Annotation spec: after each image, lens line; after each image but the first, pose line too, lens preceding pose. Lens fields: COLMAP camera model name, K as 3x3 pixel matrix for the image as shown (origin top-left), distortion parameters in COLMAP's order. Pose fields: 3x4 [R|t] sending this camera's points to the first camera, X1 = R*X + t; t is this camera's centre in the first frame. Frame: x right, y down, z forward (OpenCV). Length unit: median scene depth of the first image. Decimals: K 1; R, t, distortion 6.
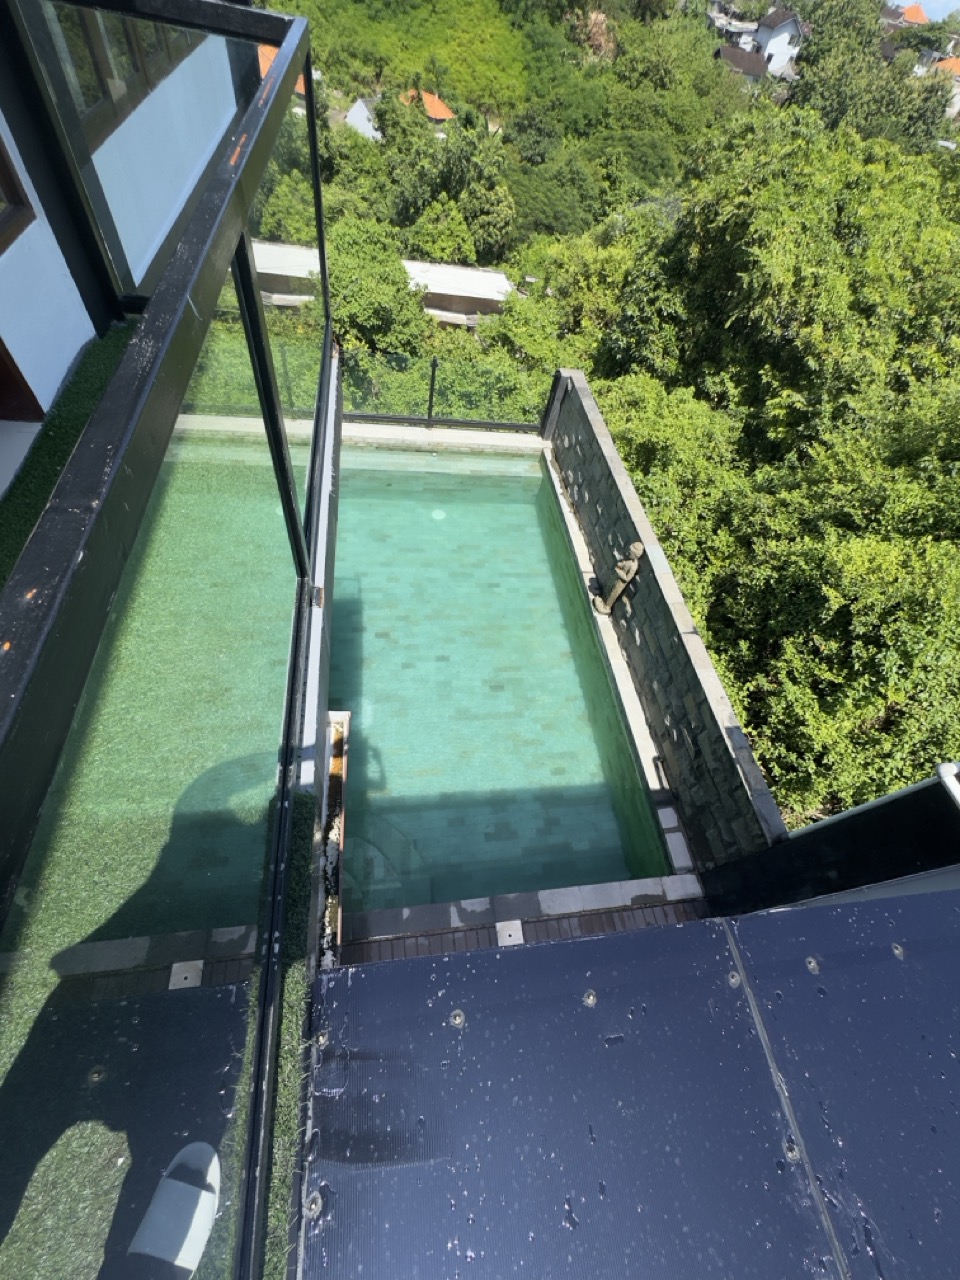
lens RADIAL K [[509.7, 0, 477.6], [0, 509.7, 633.1], [0, 0, 1]] dist [-0.001988, 0.000208]
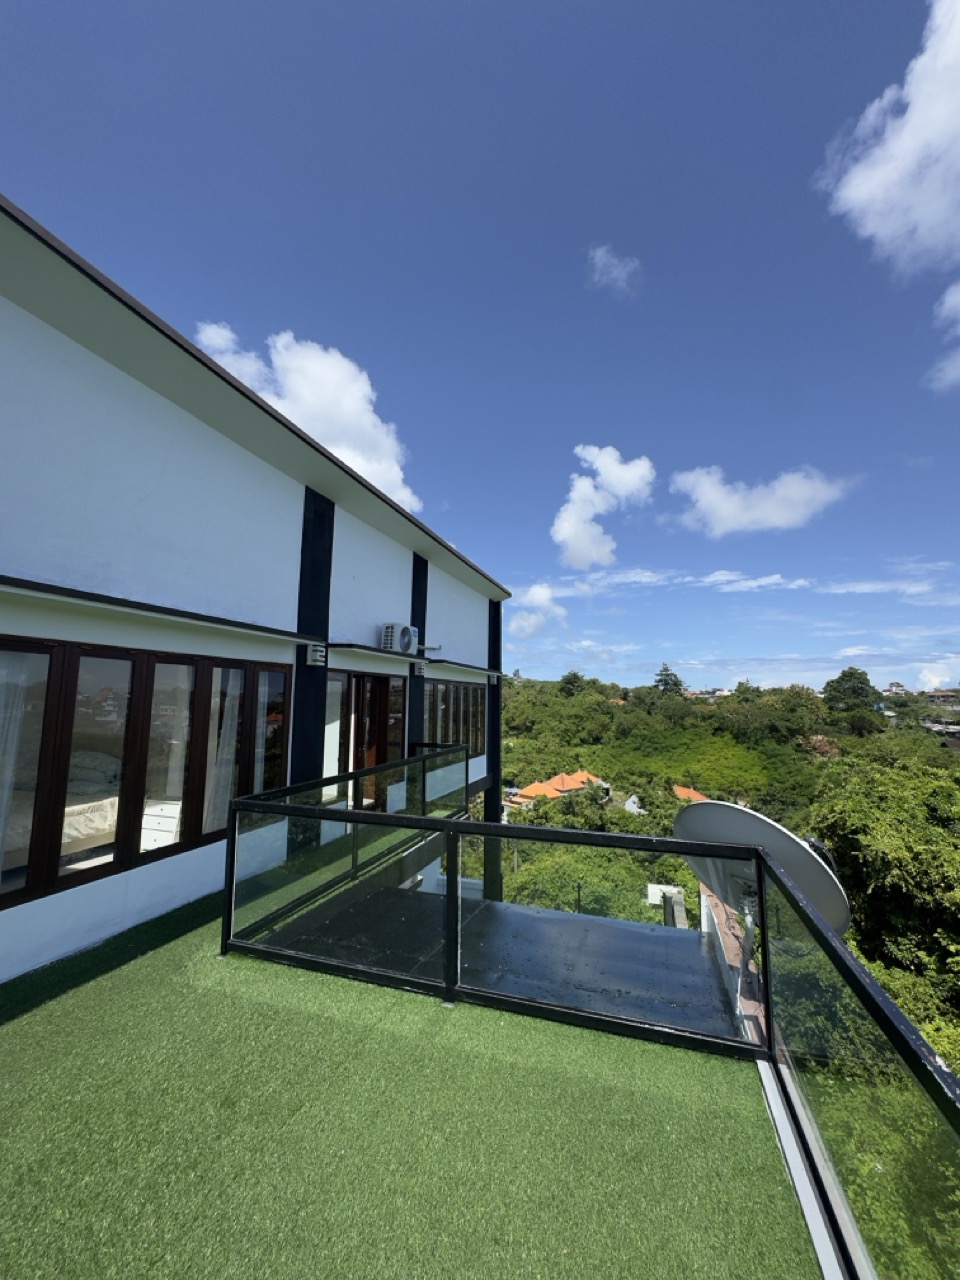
lens RADIAL K [[509.7, 0, 476.0], [0, 509.7, 645.3], [0, 0, 1]] dist [-0.001988, 0.000208]
pose [[0.888692, -0.194858, -0.415039, 0.100167], [-0.283659, 0.477522, -0.831571, 0.123628], [0.360229, 0.856740, 0.369096, -0.083937]]
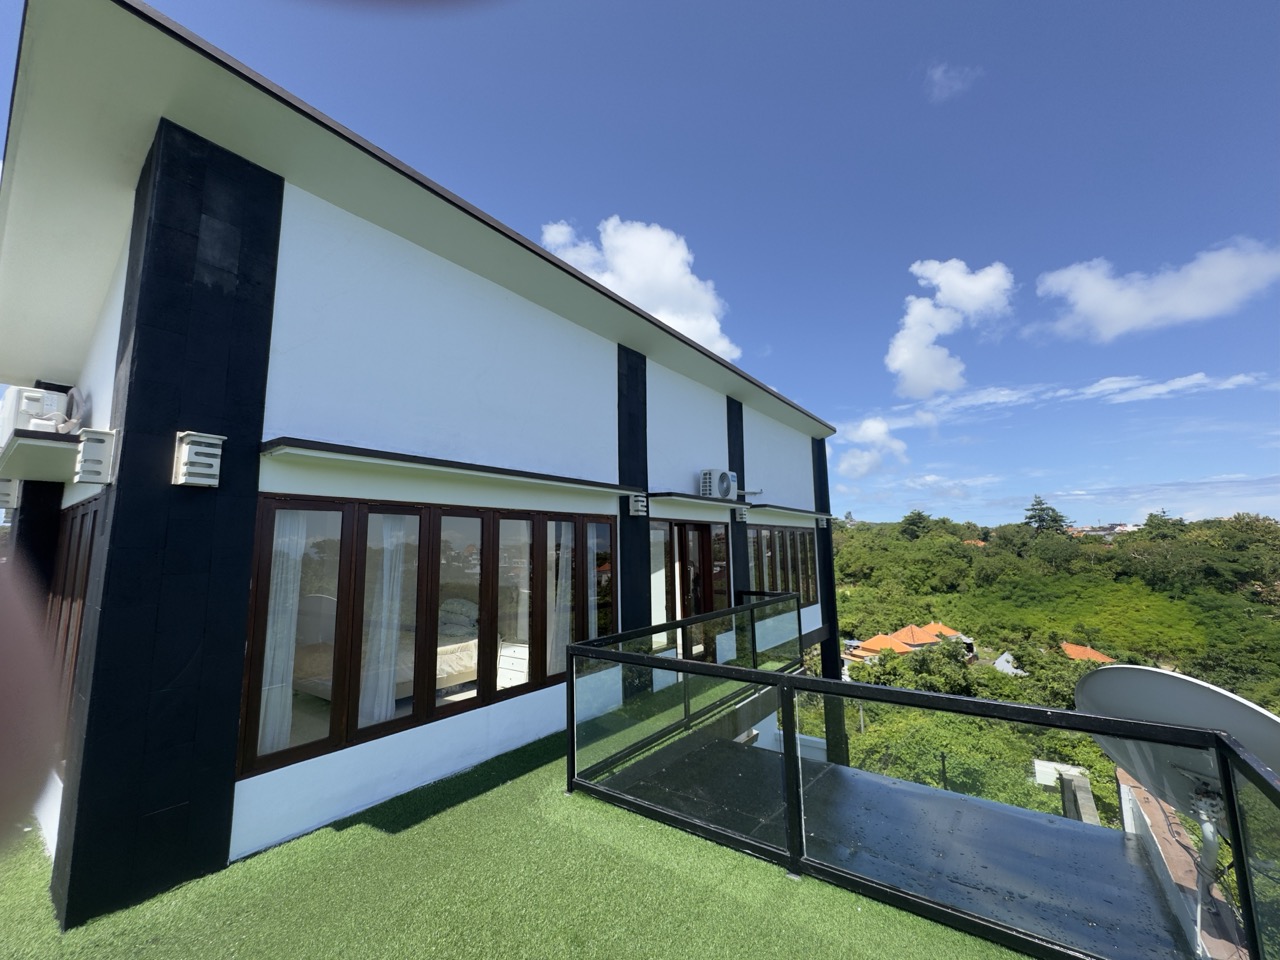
lens RADIAL K [[509.7, 0, 638.7], [0, 509.7, 482.9], [0, 0, 1]] dist [-0.001988, 0.000208]
pose [[0.708275, -0.256582, -0.657657, 0.098986], [-0.493334, 0.486460, -0.721095, 0.121607], [0.504944, 0.835178, 0.217966, -0.082314]]
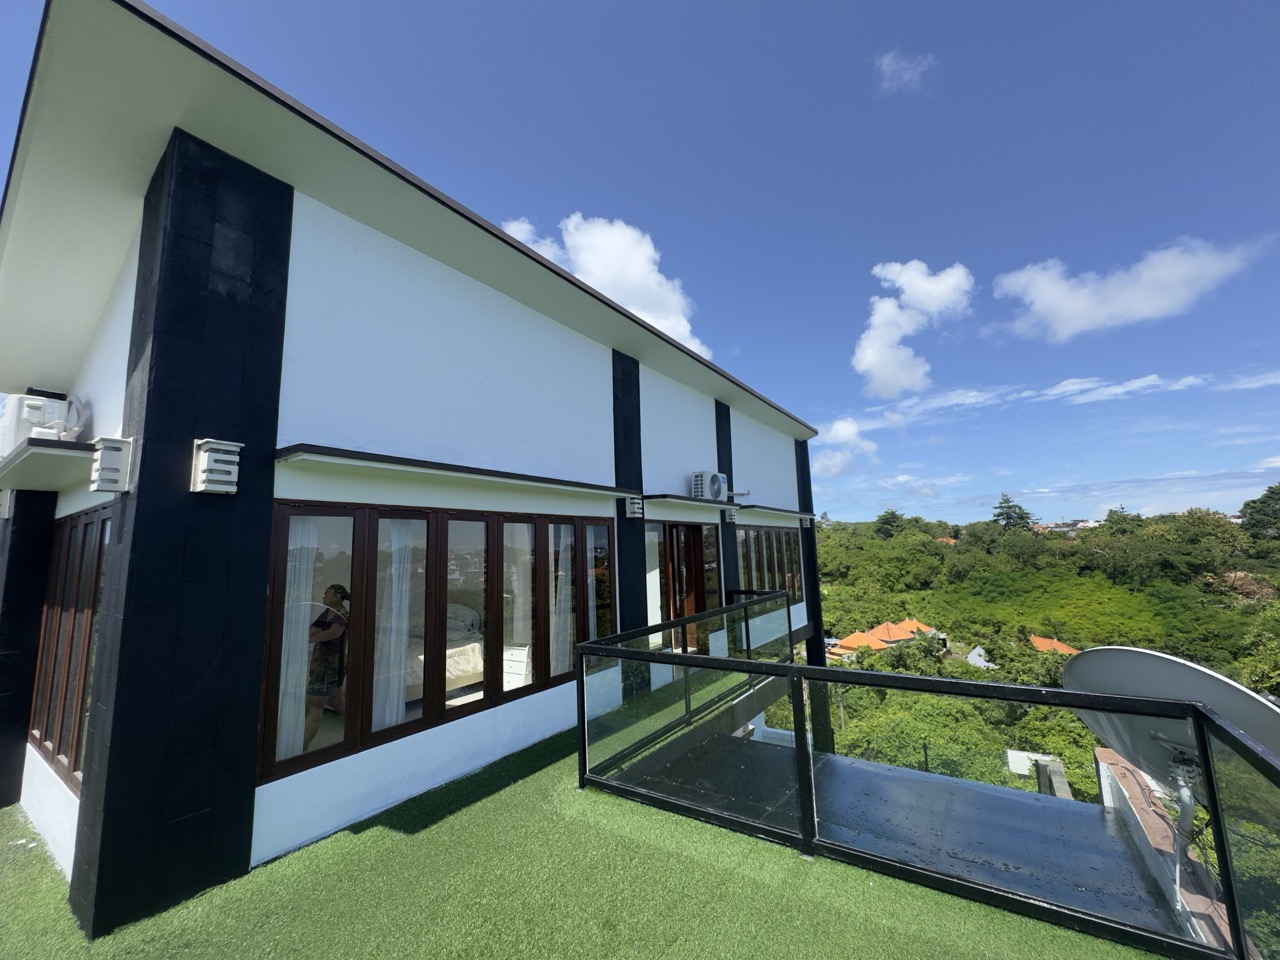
lens RADIAL K [[509.7, 0, 638.7], [0, 509.7, 482.8], [0, 0, 1]] dist [-0.001988, 0.000208]
pose [[0.732208, -0.268622, -0.625870, 0.096874], [-0.457093, 0.487432, -0.743960, 0.126817], [0.504914, 0.830814, 0.234117, -0.085893]]
